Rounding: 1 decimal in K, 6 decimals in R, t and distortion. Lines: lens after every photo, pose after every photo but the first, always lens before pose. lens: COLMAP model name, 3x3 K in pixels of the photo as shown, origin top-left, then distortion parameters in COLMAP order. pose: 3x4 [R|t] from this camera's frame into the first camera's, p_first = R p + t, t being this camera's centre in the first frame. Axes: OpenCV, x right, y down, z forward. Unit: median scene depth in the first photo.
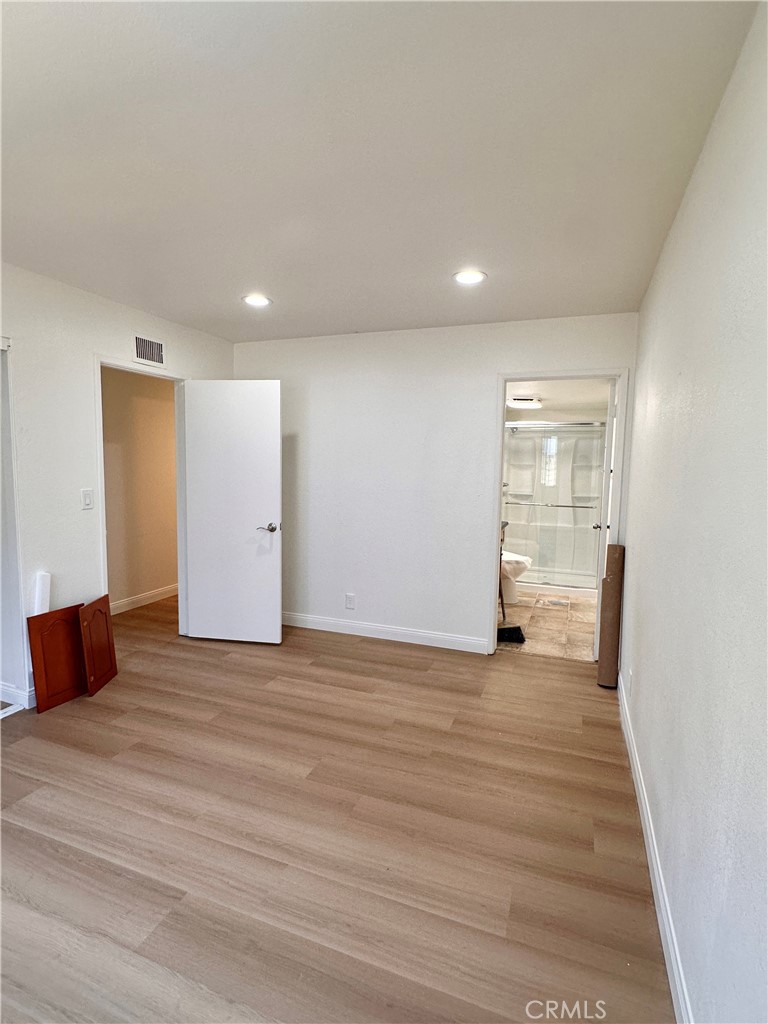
lens RADIAL K [[510.3, 0, 382.1], [0, 510.3, 503.6], [0, 0, 1]] dist [0.000154, -0.000572]
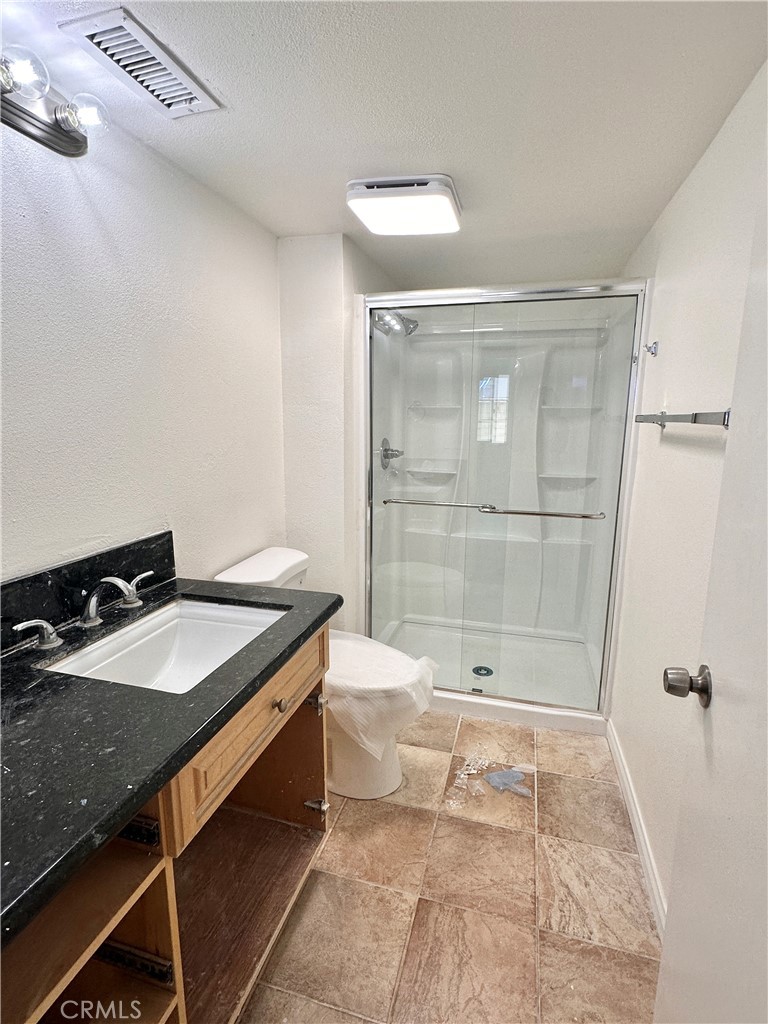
lens RADIAL K [[510.3, 0, 387.7], [0, 510.3, 510.0], [0, 0, 1]] dist [0.000154, -0.000572]
pose [[0.995100, -0.027858, 0.094868, 0.191716], [0.018349, 0.994852, 0.099664, -0.032779], [-0.097156, -0.097435, 0.990488, 0.551717]]
